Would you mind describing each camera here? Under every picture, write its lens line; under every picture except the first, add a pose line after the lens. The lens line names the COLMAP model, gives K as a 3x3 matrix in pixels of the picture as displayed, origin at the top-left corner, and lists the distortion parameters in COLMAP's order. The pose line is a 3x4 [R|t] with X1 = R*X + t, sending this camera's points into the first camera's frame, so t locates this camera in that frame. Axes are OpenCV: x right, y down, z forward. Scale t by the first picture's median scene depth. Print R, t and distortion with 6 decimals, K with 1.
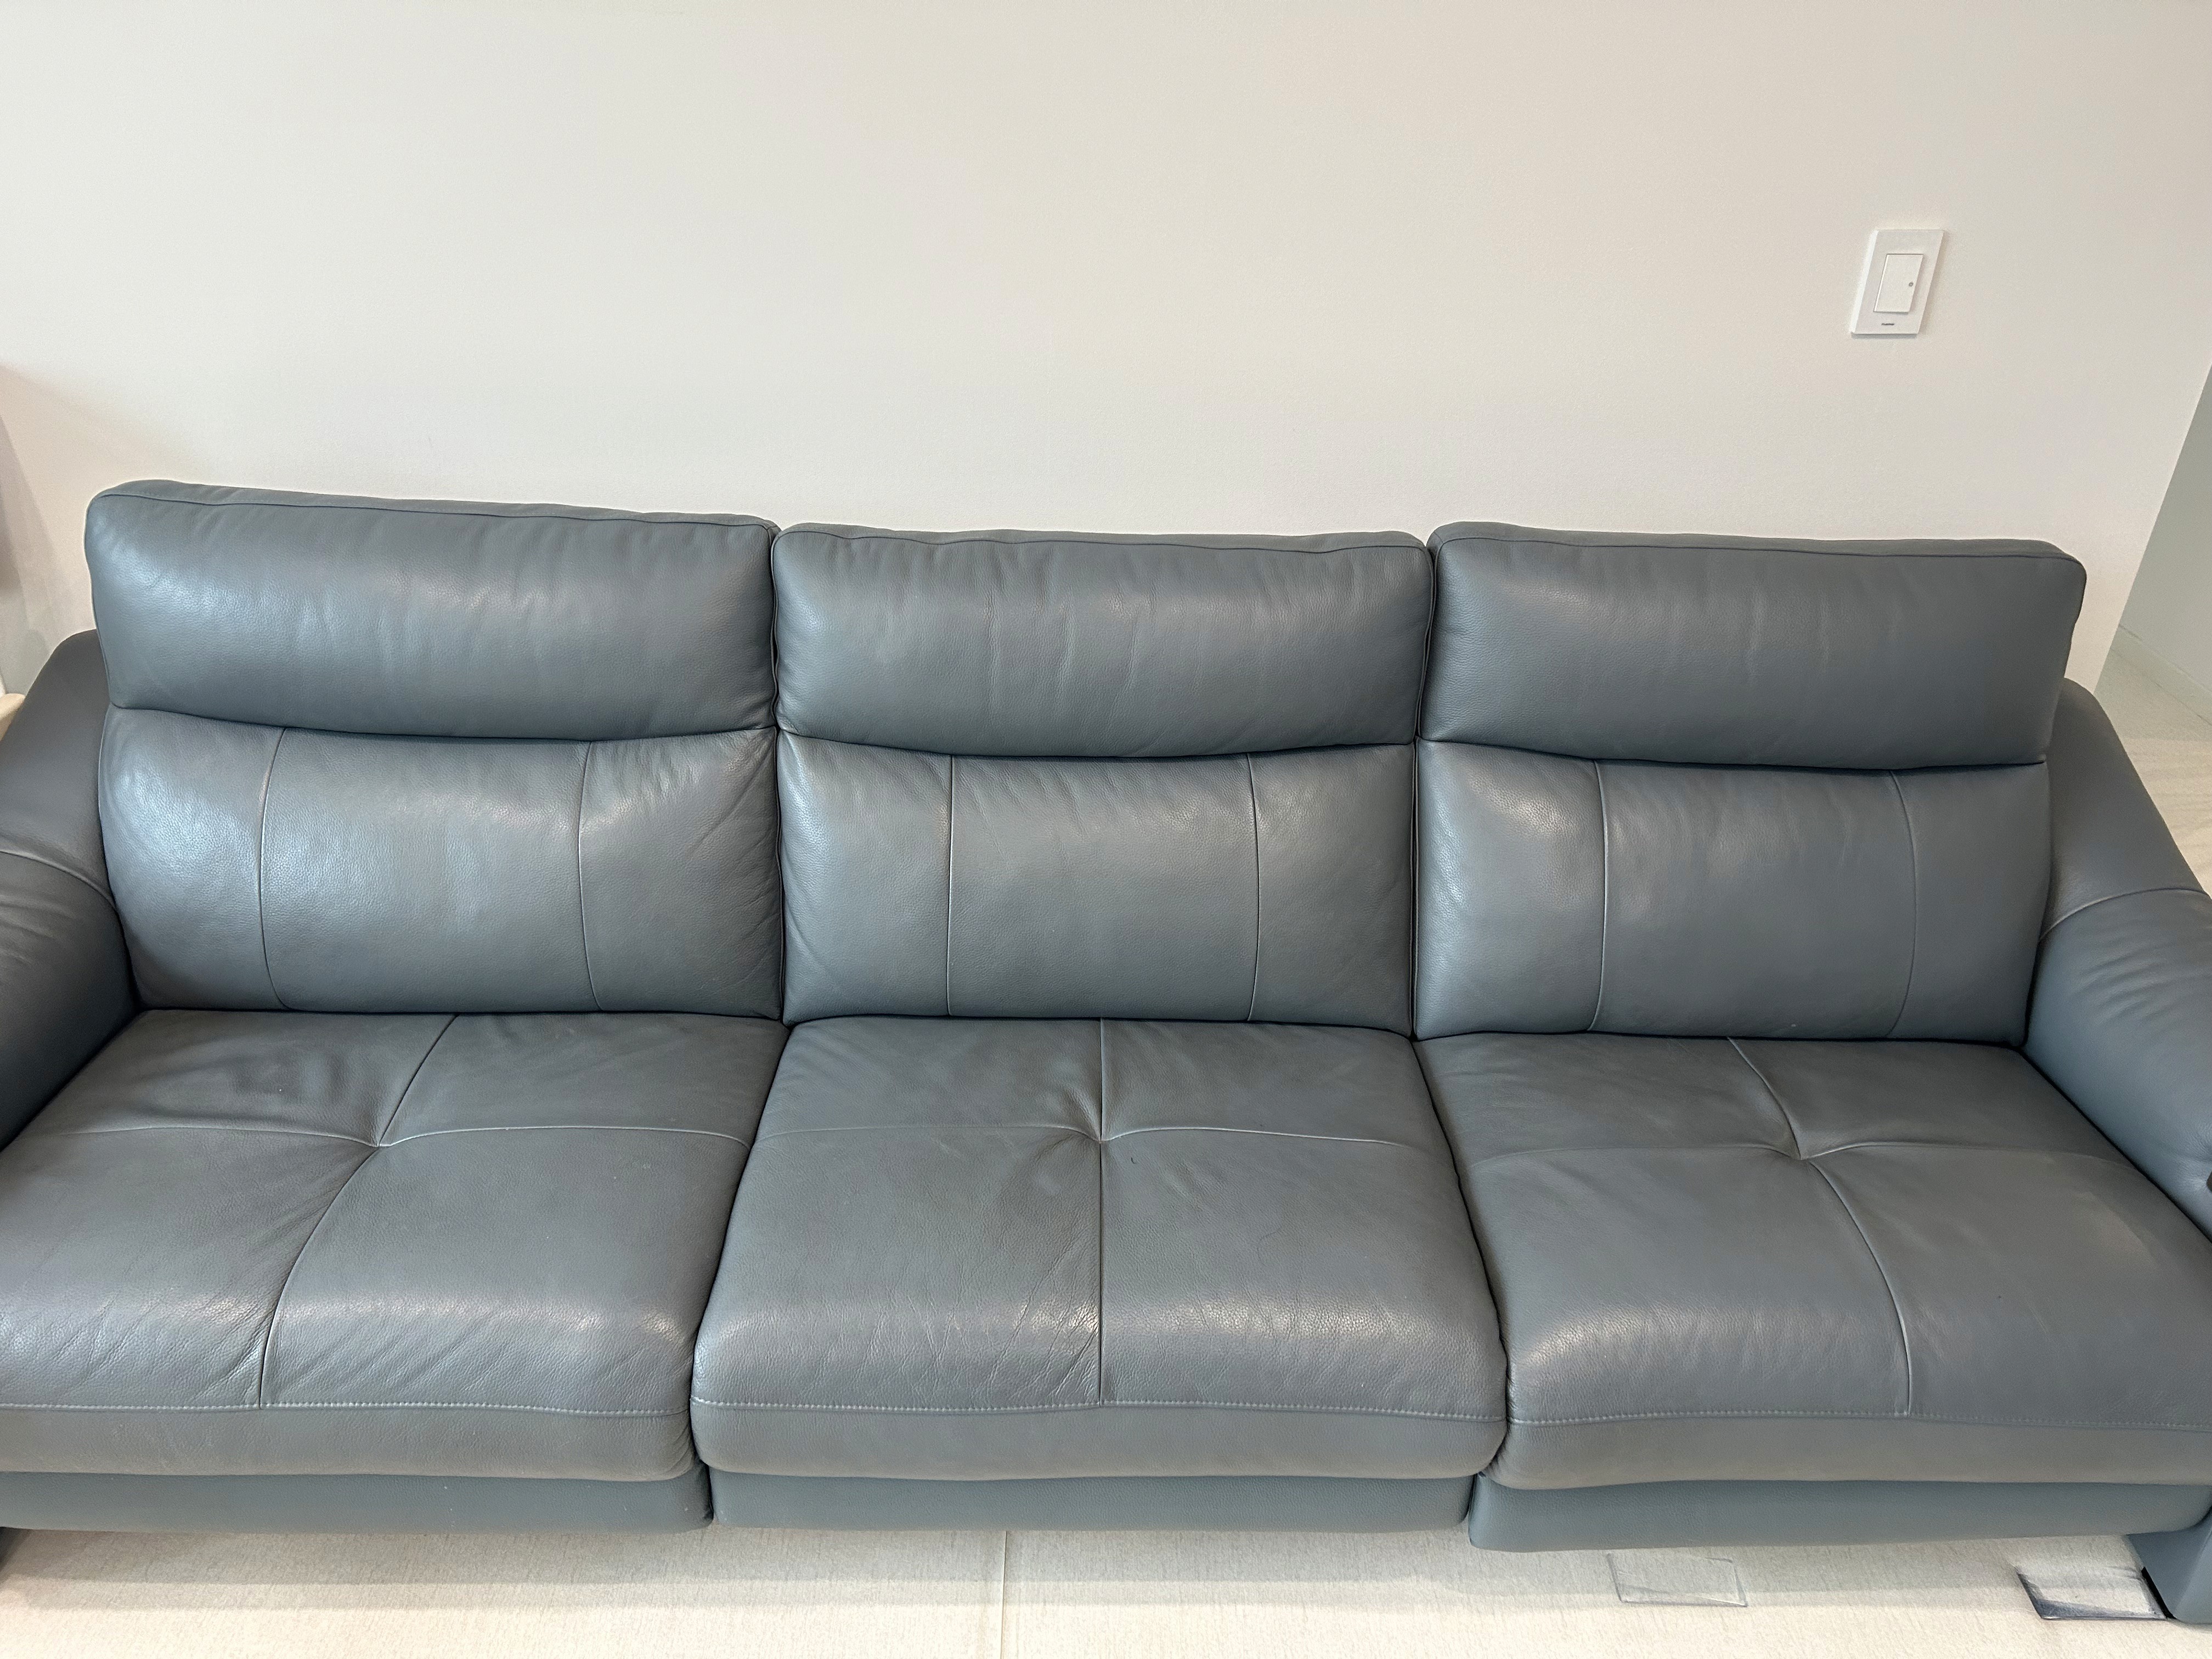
lens RADIAL K [[1652.7, 0, 1106.8], [0, 1652.7, 845.1], [0, 0, 1]] dist [0.062206, -0.060391]
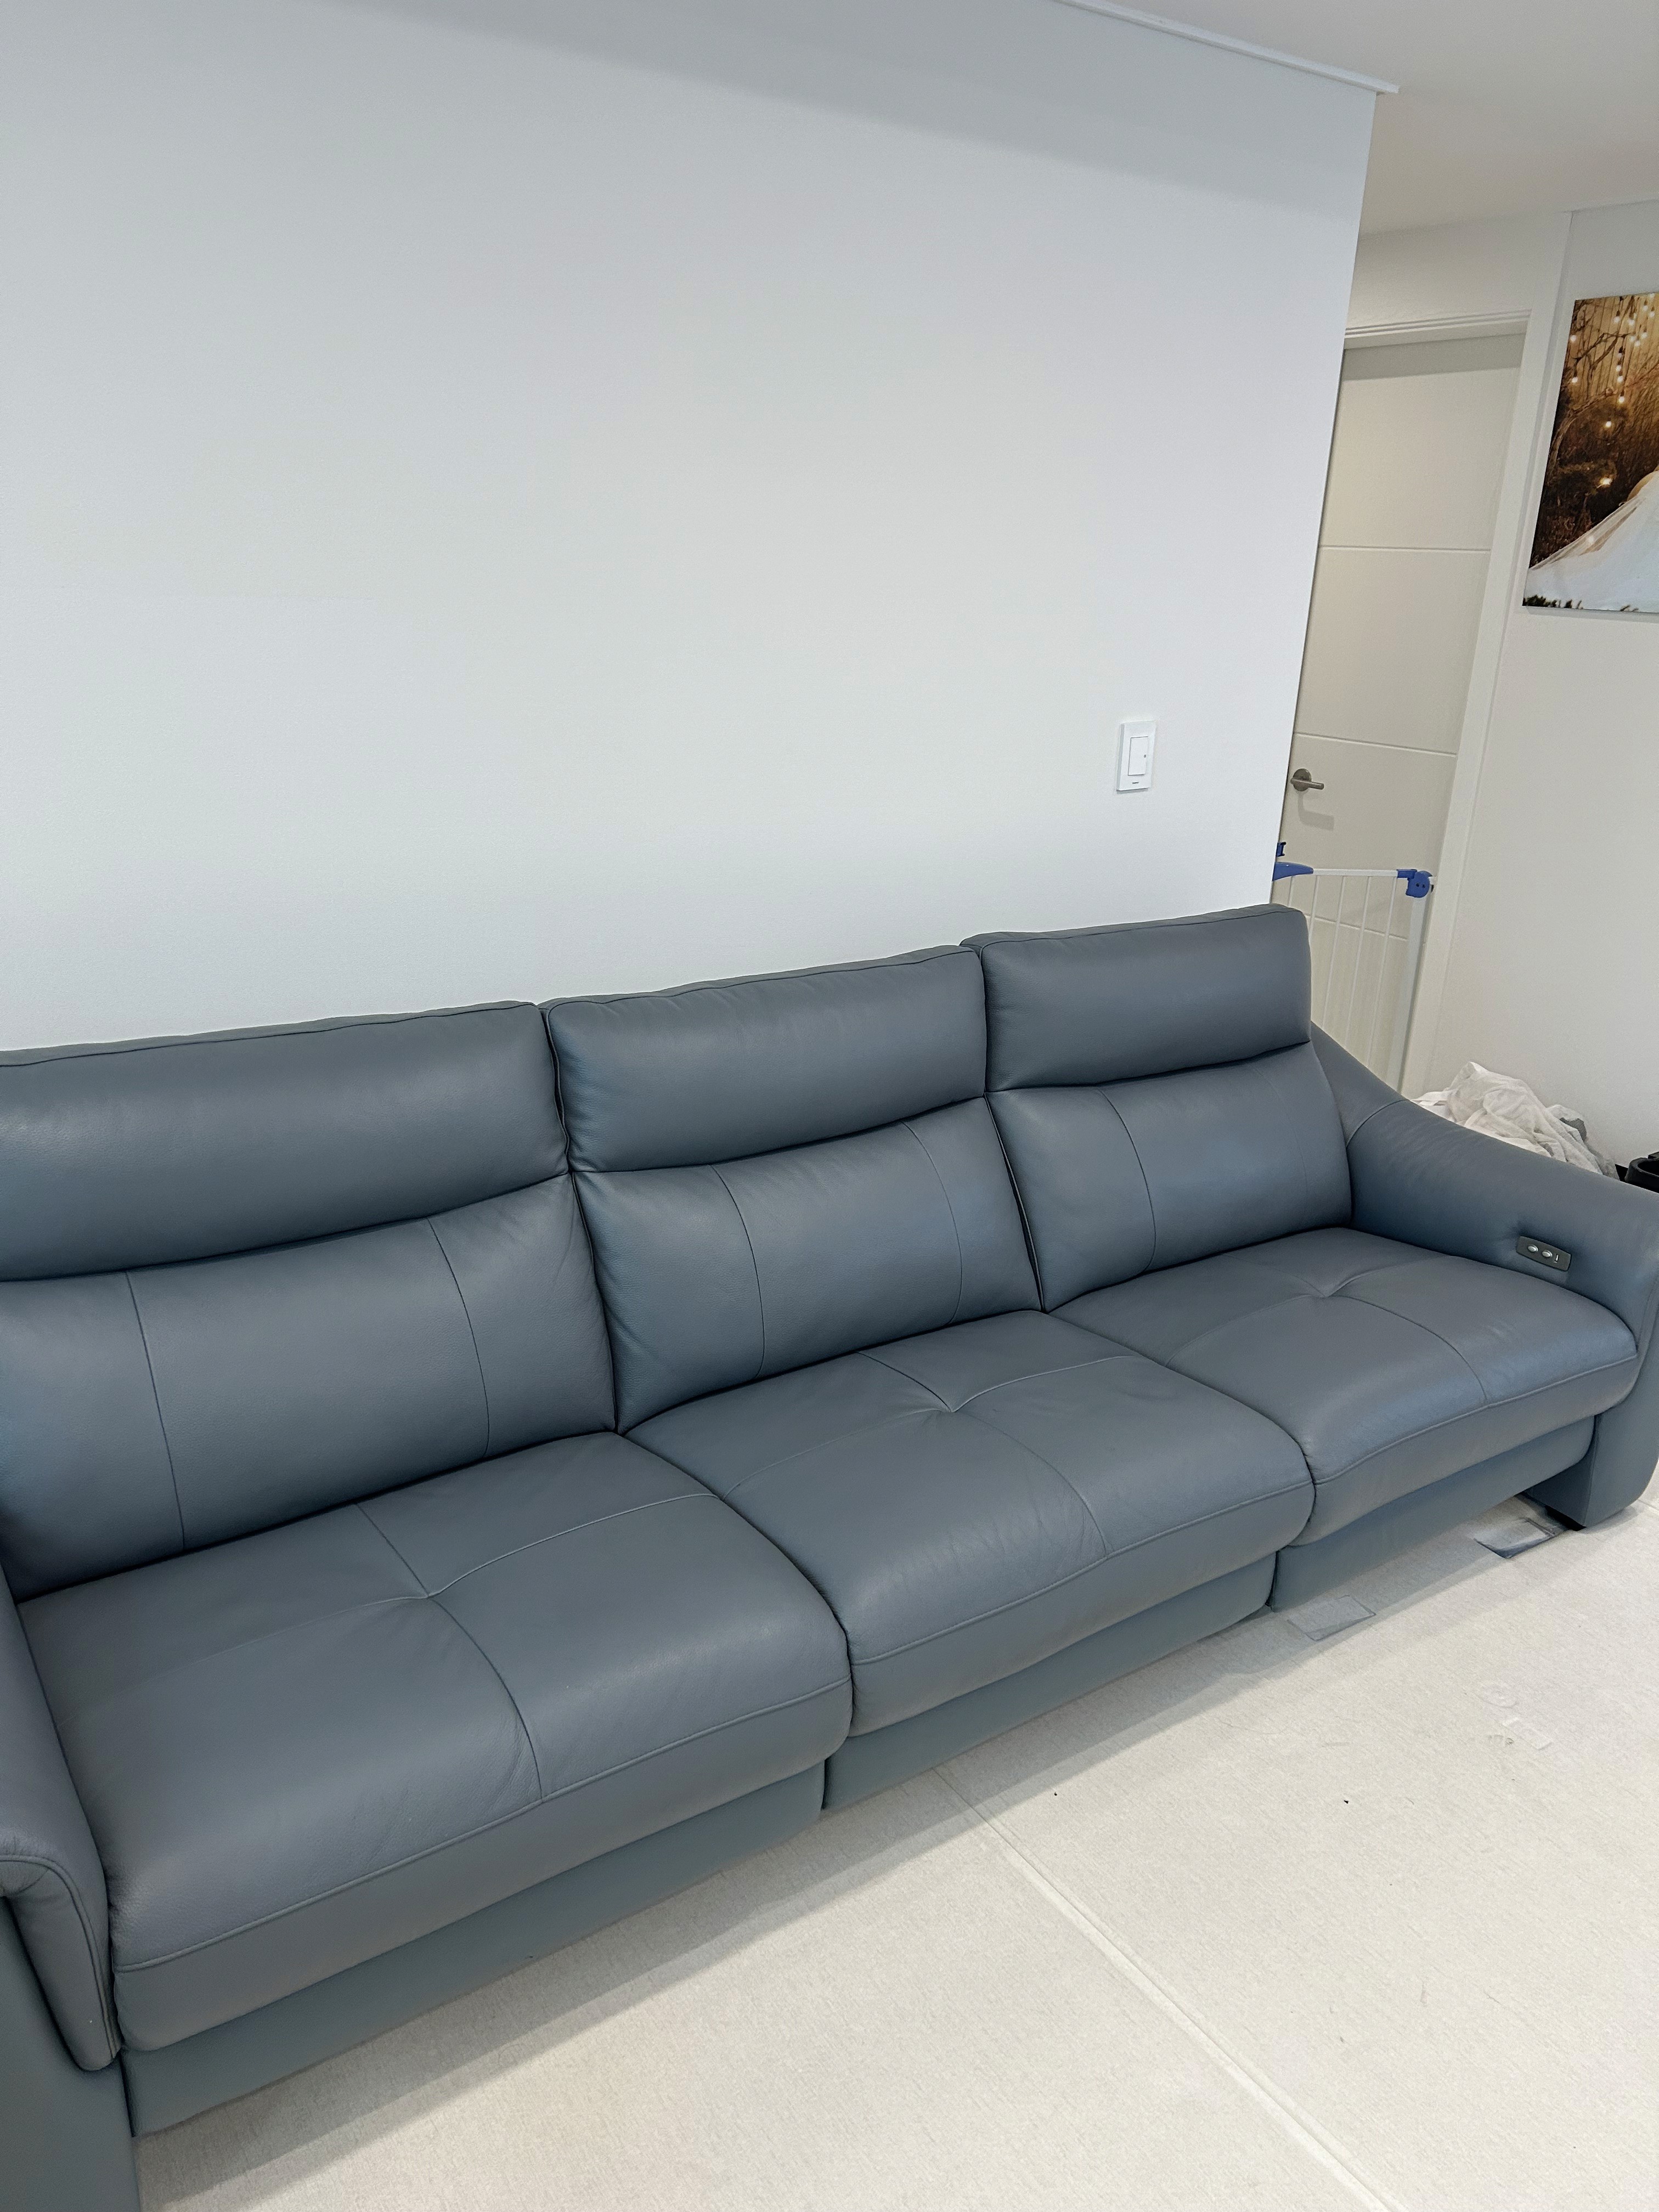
lens RADIAL K [[1652.7, 0, 821.0], [0, 1652.7, 1124.6], [0, 0, 1]] dist [0.062206, -0.060391]
pose [[0.831950, -0.182001, 0.524151, -0.660710], [0.270098, 0.958030, -0.096052, 0.055490], [-0.484671, 0.221482, 0.846191, -0.063943]]
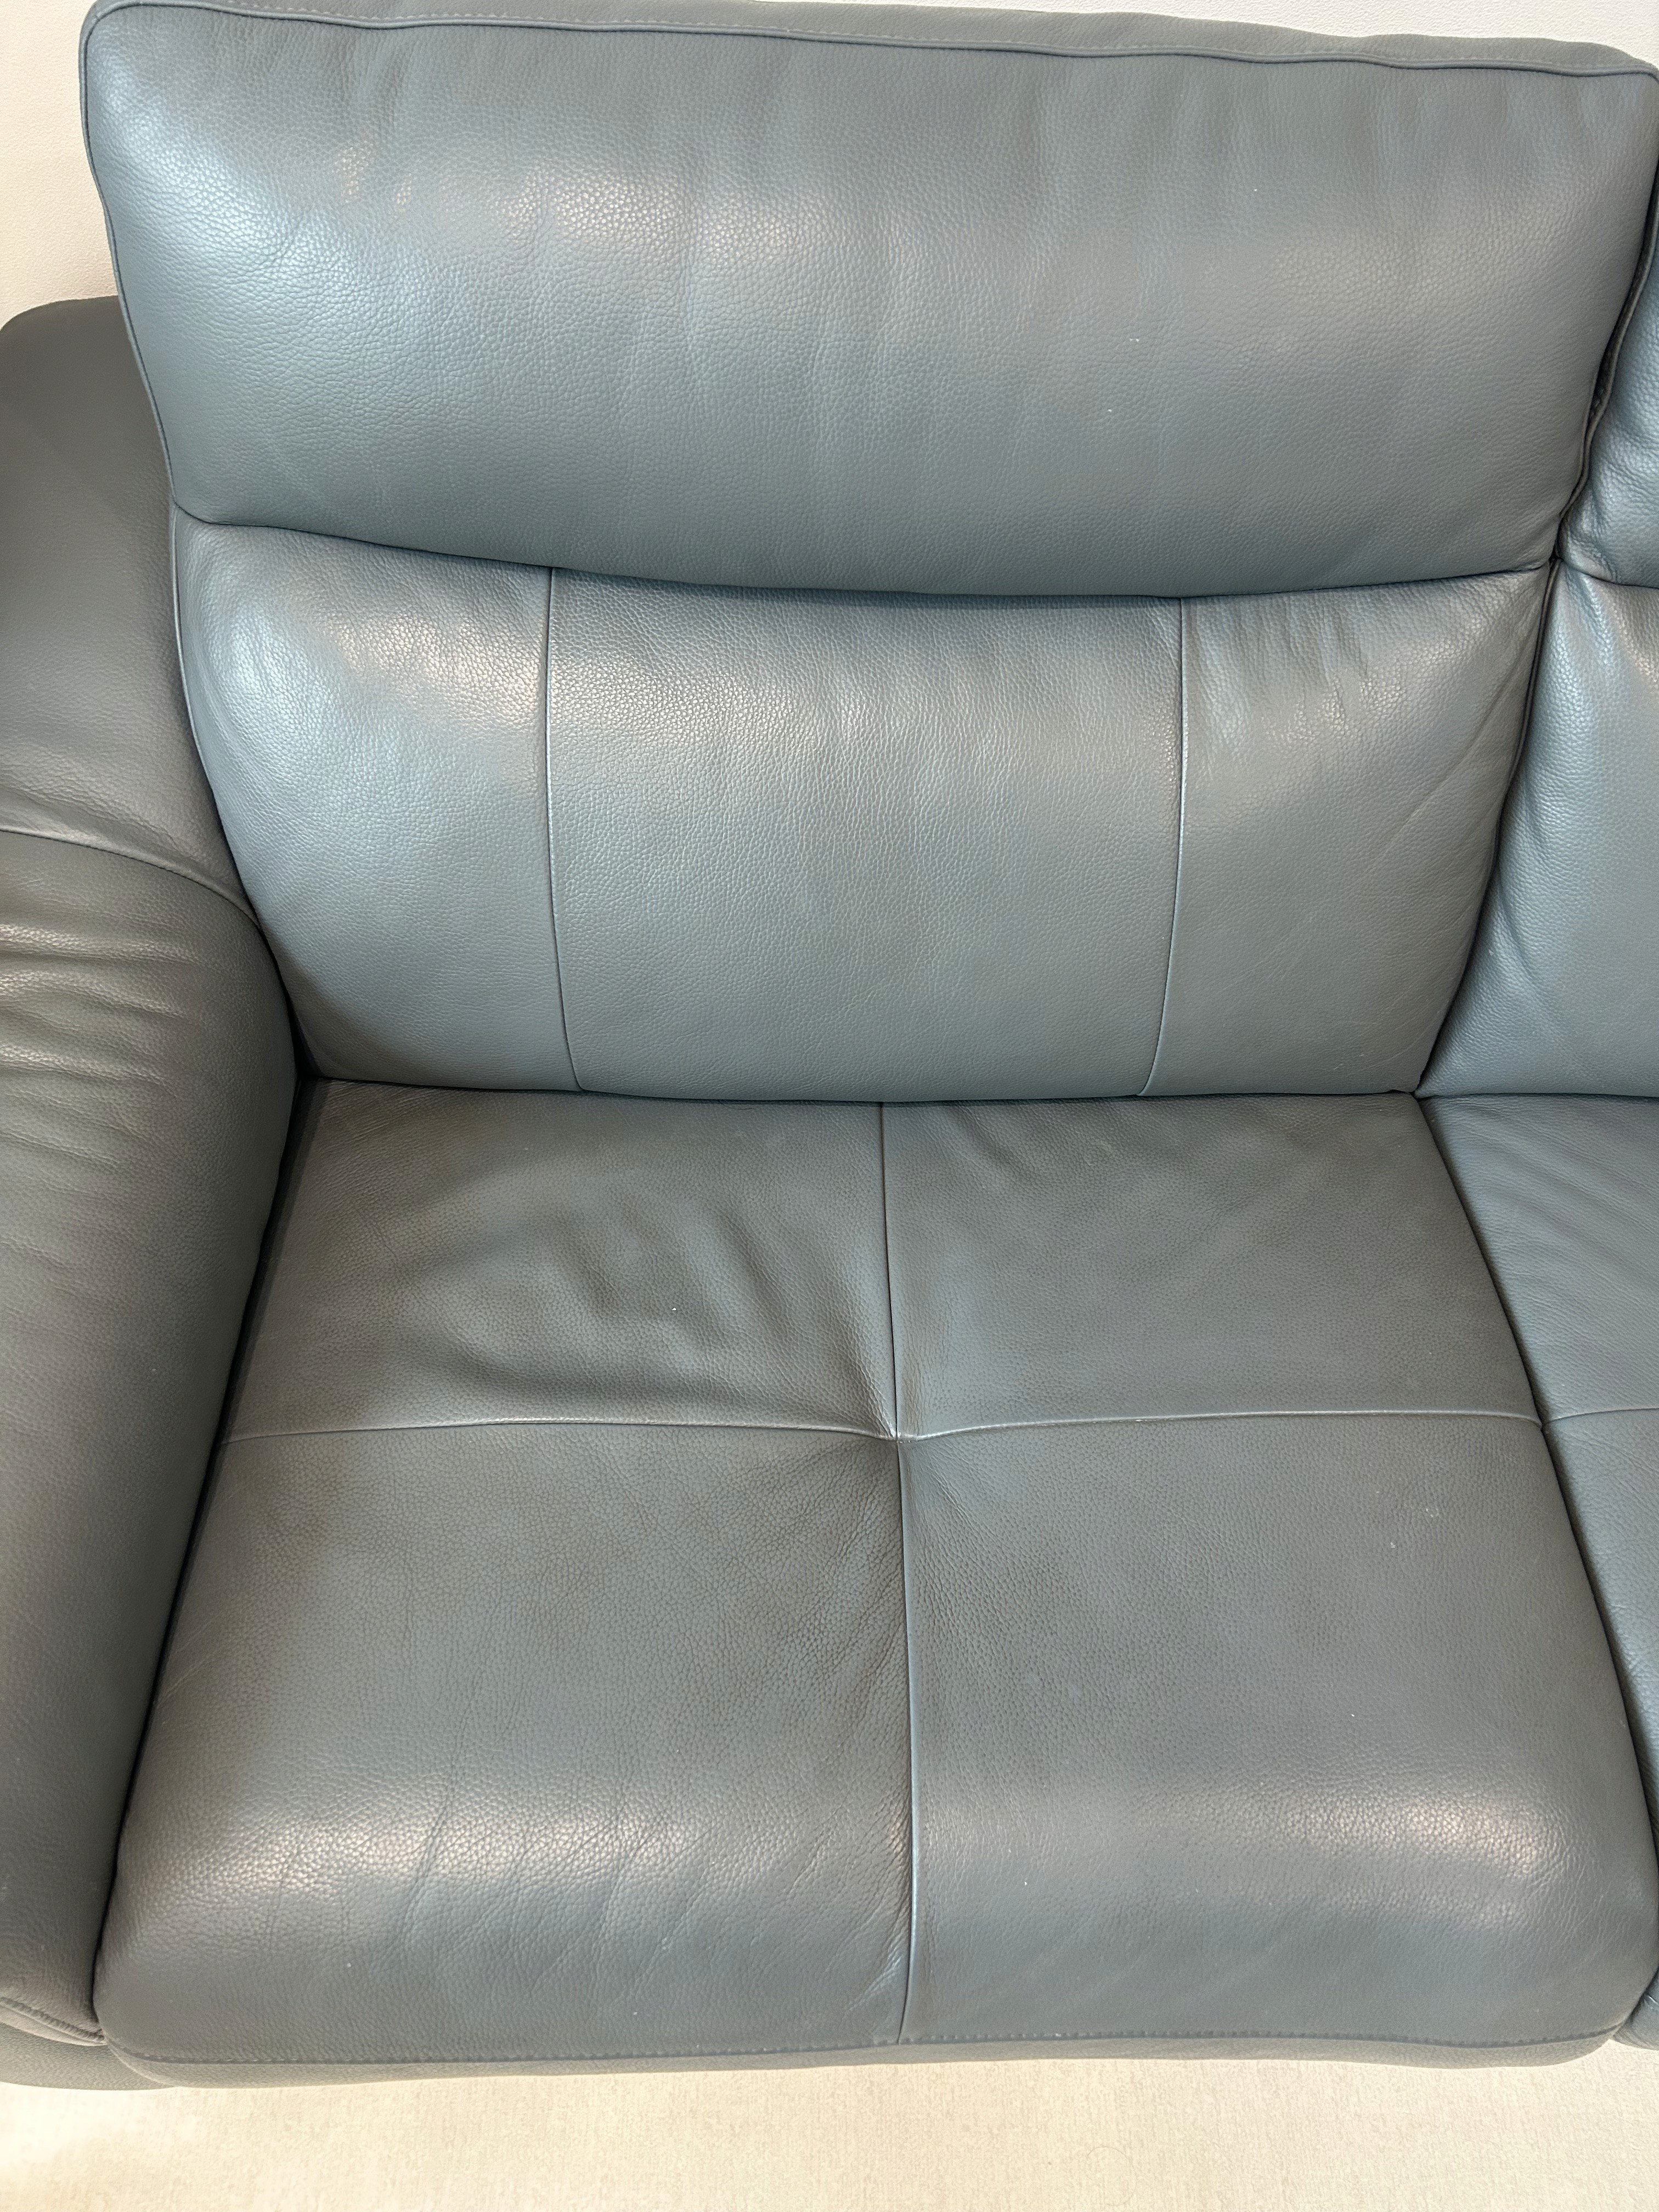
lens RADIAL K [[1652.7, 0, 832.1], [0, 1652.7, 1144.2], [0, 0, 1]] dist [0.062206, -0.060391]
pose [[0.999991, -0.002975, 0.003148, -0.416540], [0.001439, 0.913754, 0.406265, -0.115578], [-0.004085, -0.406257, 0.913750, 0.493999]]
